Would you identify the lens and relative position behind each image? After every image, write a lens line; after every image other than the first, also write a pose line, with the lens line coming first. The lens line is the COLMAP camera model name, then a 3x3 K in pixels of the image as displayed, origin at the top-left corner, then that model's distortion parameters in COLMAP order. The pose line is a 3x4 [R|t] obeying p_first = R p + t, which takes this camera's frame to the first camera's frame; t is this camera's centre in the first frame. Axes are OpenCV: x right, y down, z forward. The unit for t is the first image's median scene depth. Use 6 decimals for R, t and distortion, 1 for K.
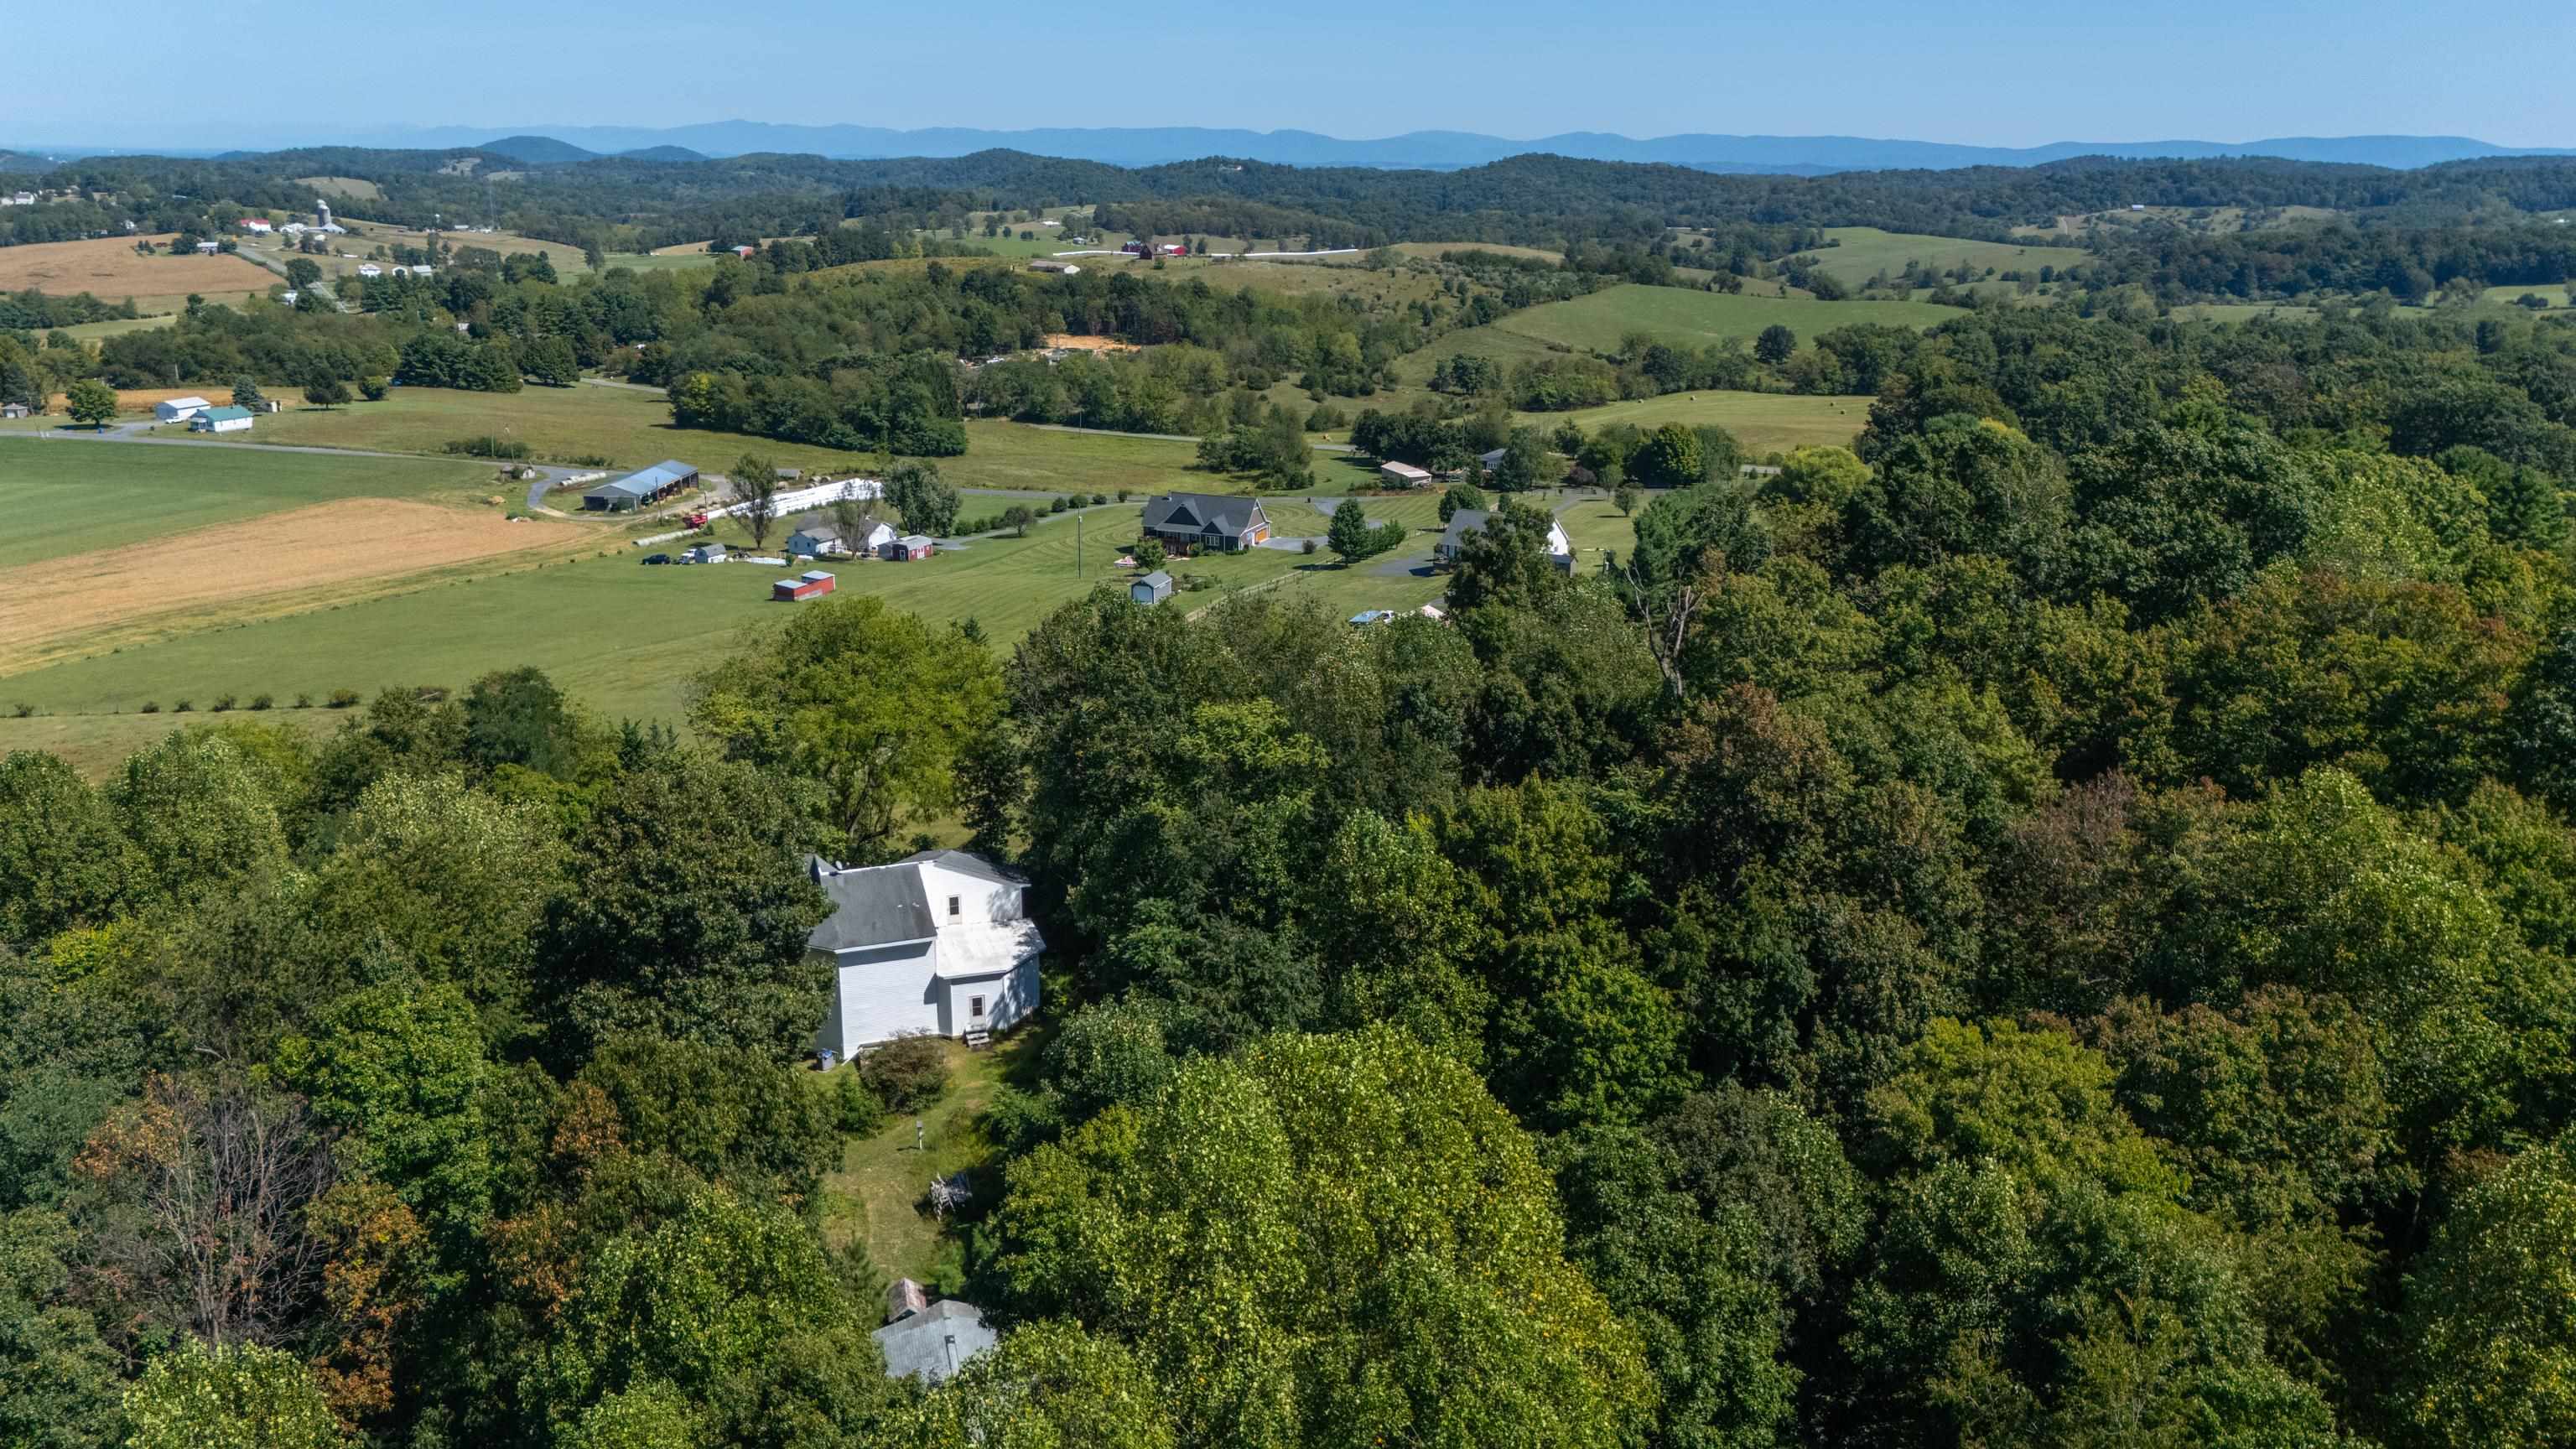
lens RADIAL K [[1912.8, 0, 1301.8], [0, 1912.8, 715.1], [0, 0, 1]] dist [0.072203, -0.075038]
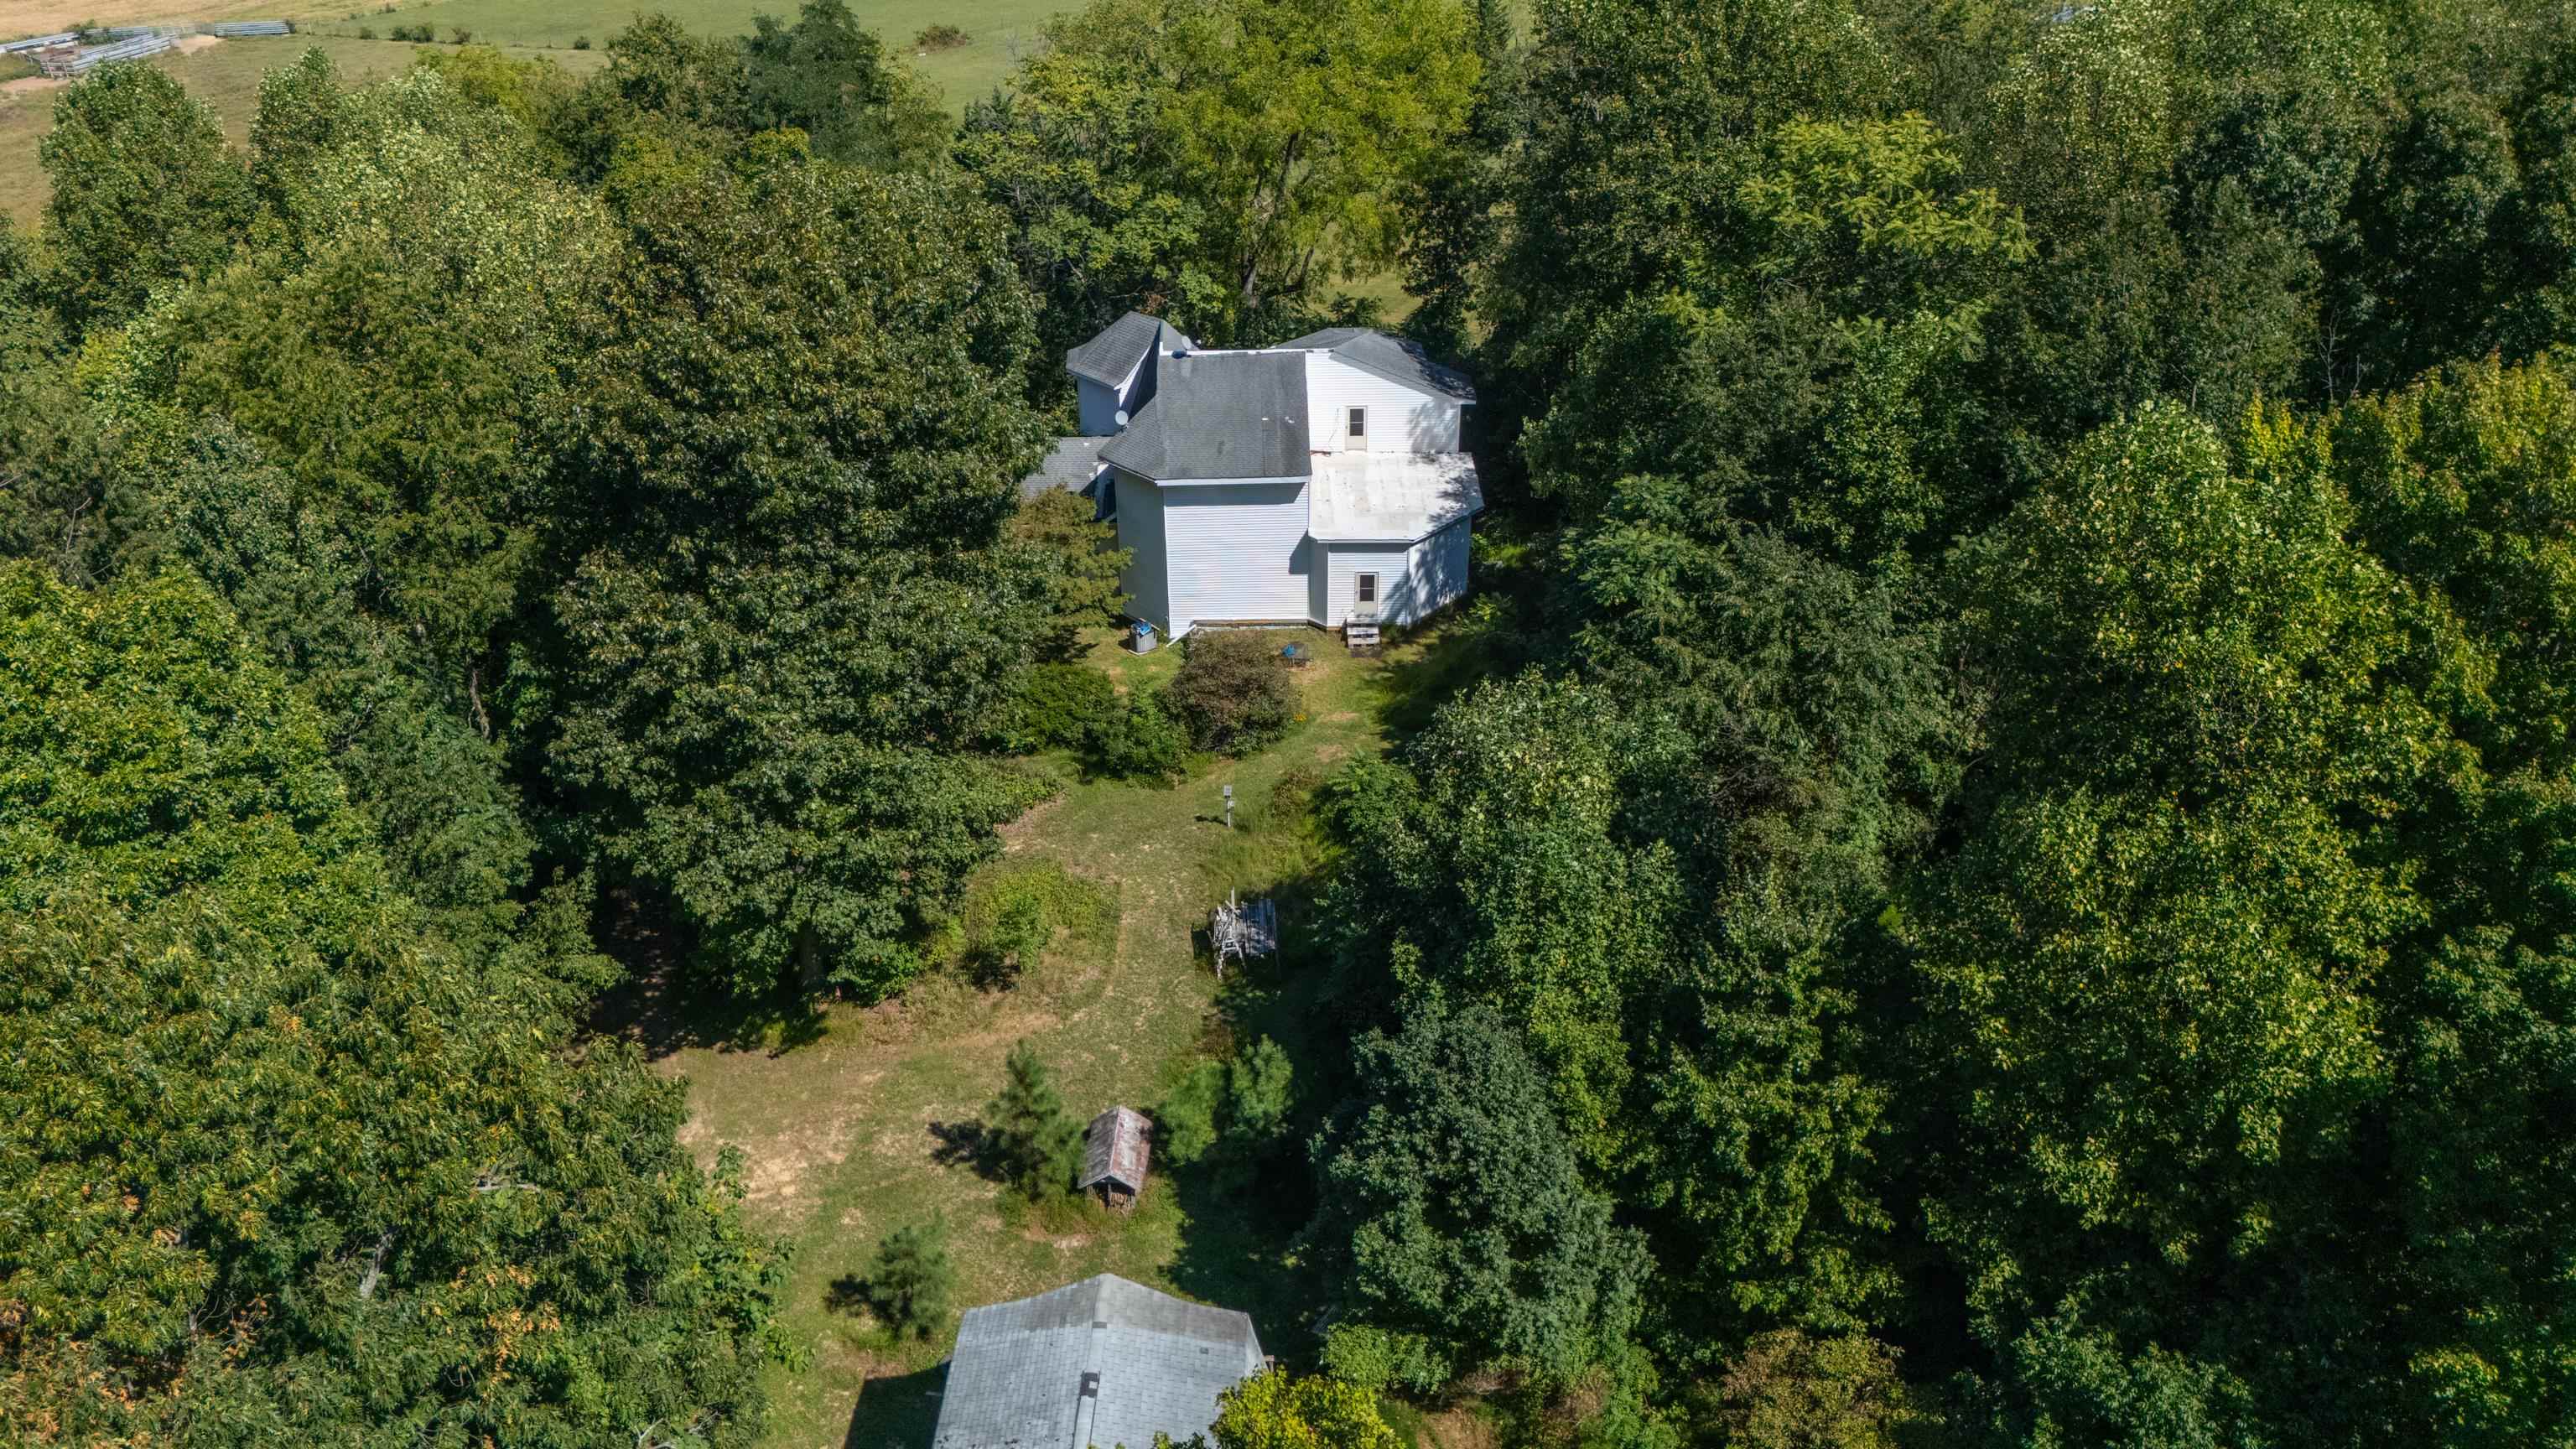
lens RADIAL K [[1912.8, 0, 1285.9], [0, 1912.8, 735.1], [0, 0, 1]] dist [0.072203, -0.075038]
pose [[0.952583, 0.156549, -0.260916, -0.018156], [-0.072087, 0.949192, 0.306330, 0.002838], [0.295615, -0.272996, 0.915470, 0.380090]]
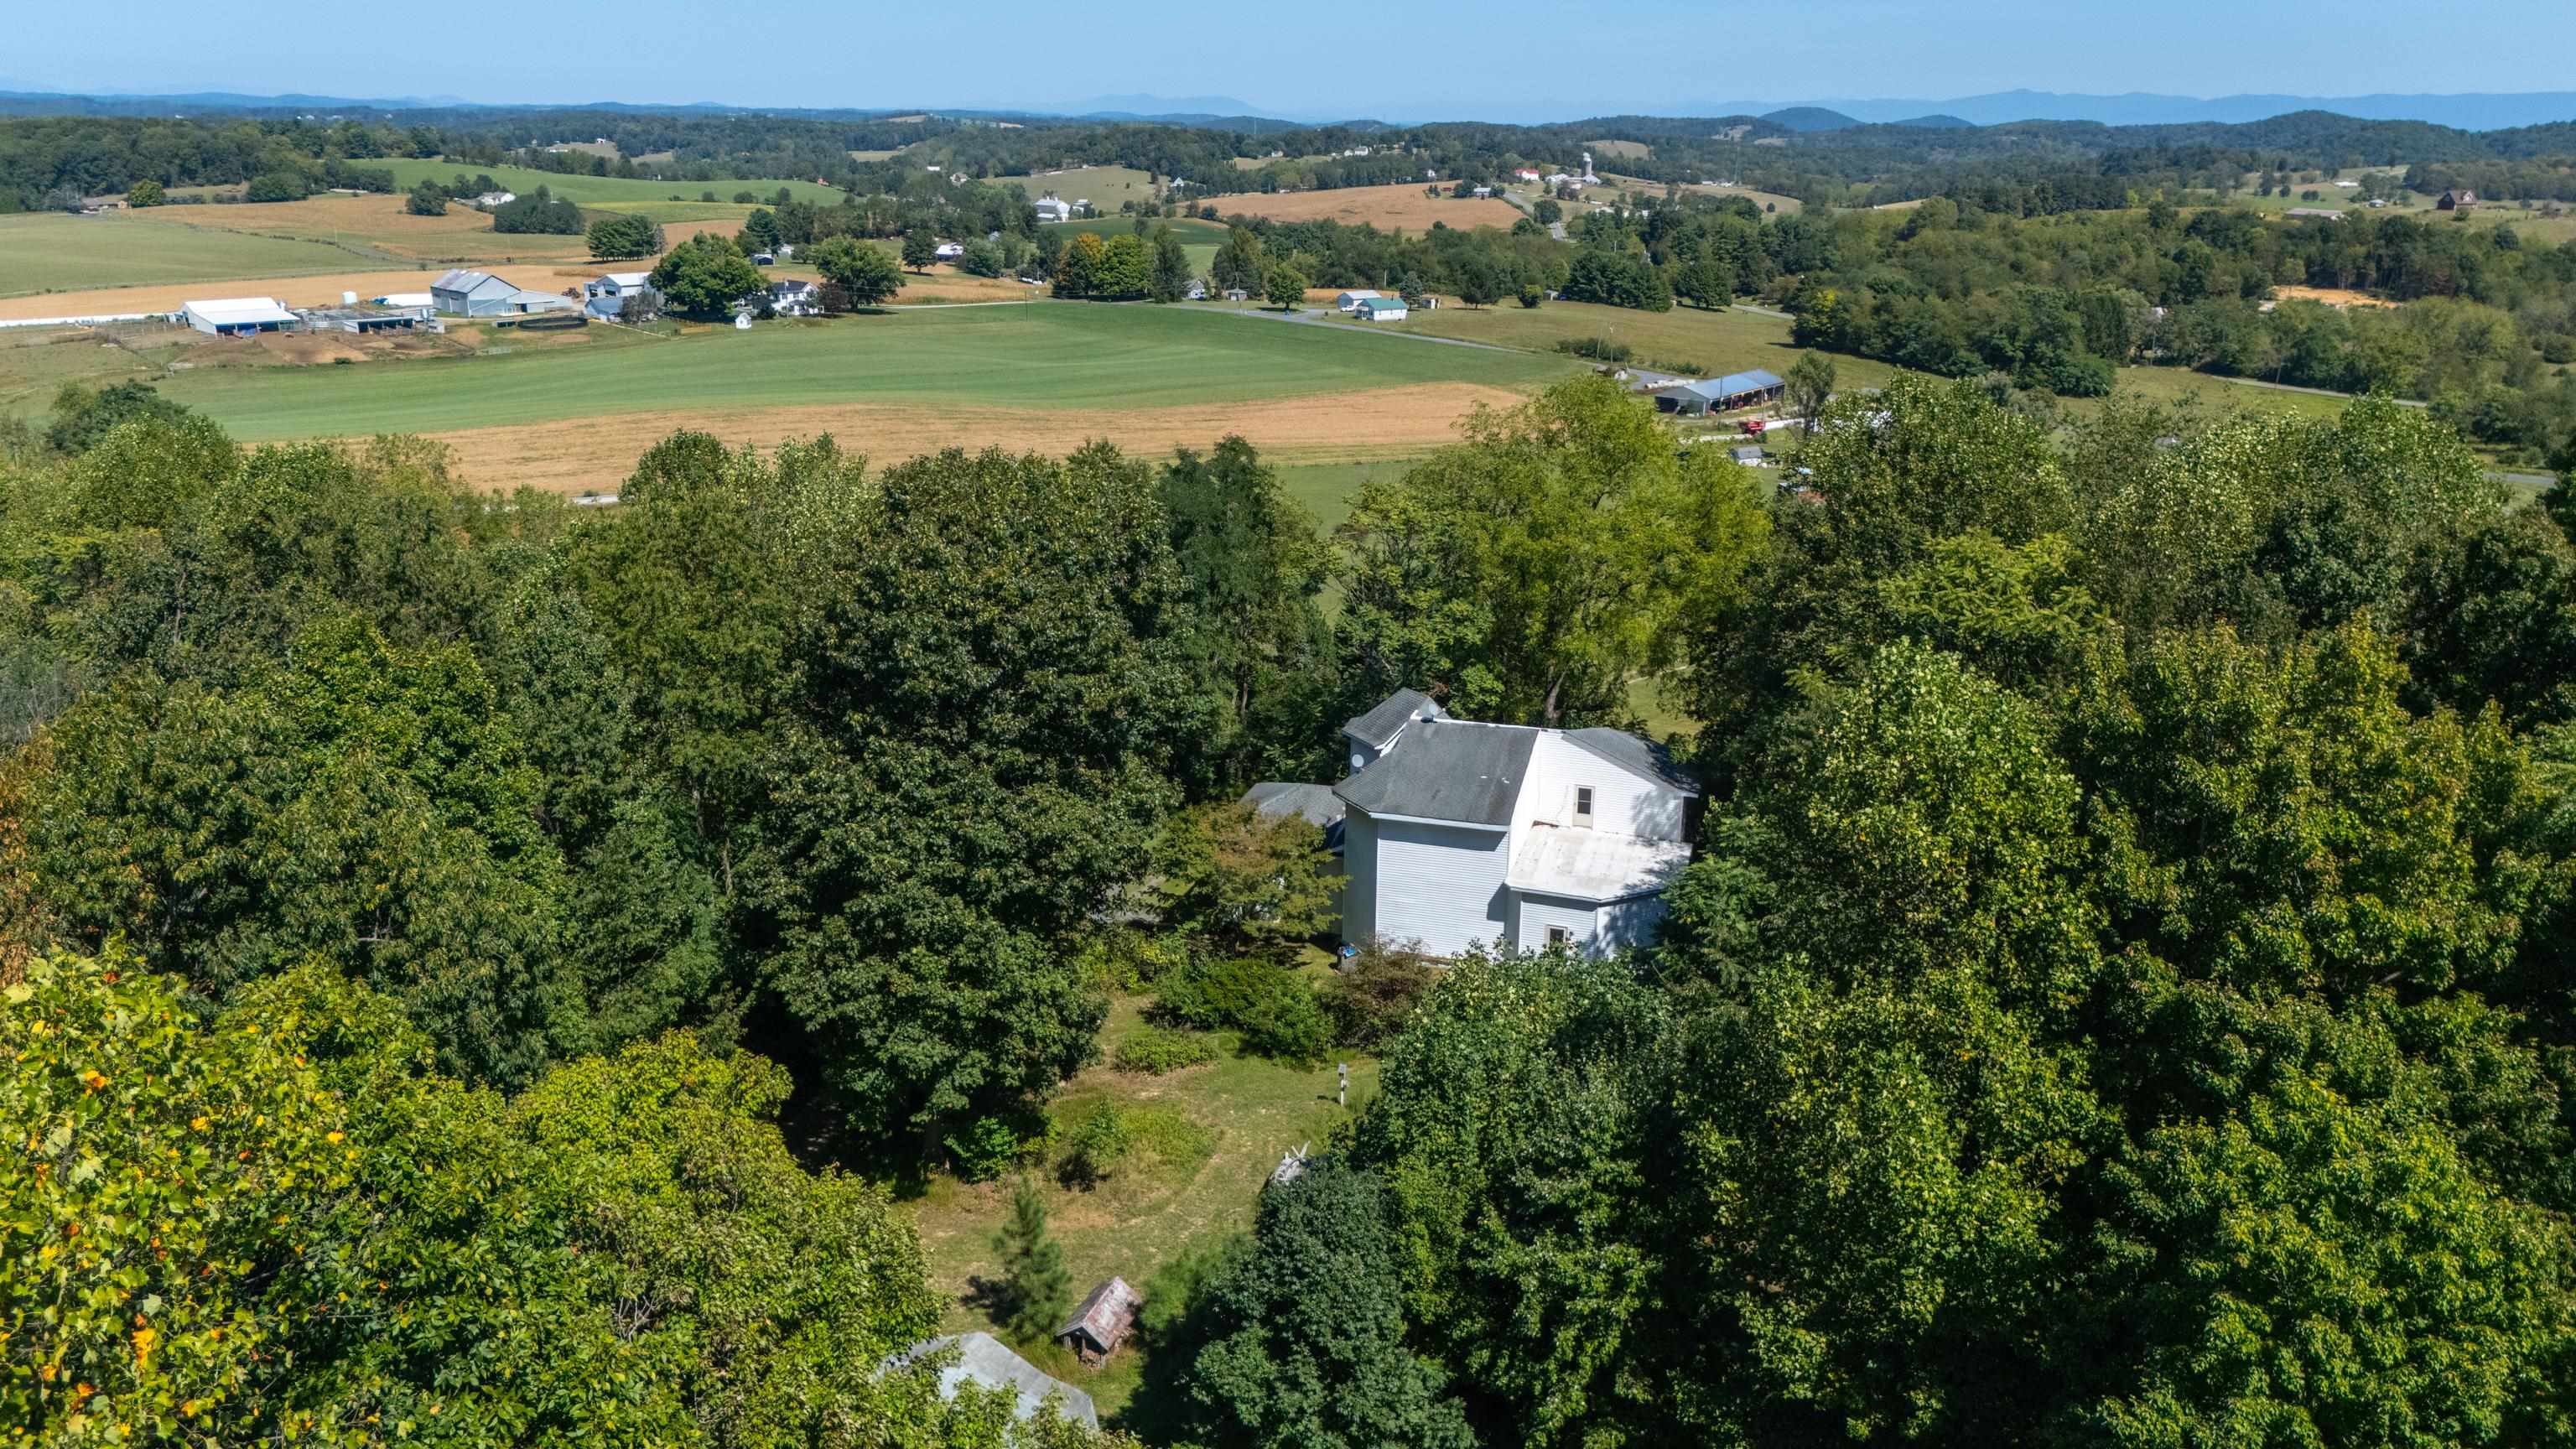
lens RADIAL K [[1912.8, 0, 1280.9], [0, 1912.8, 720.6], [0, 0, 1]] dist [0.072203, -0.075038]
pose [[0.813060, 0.176289, -0.554847, 0.116836], [-0.167917, 0.983560, 0.066440, 0.044090], [0.557437, 0.039149, 0.829295, 0.366242]]
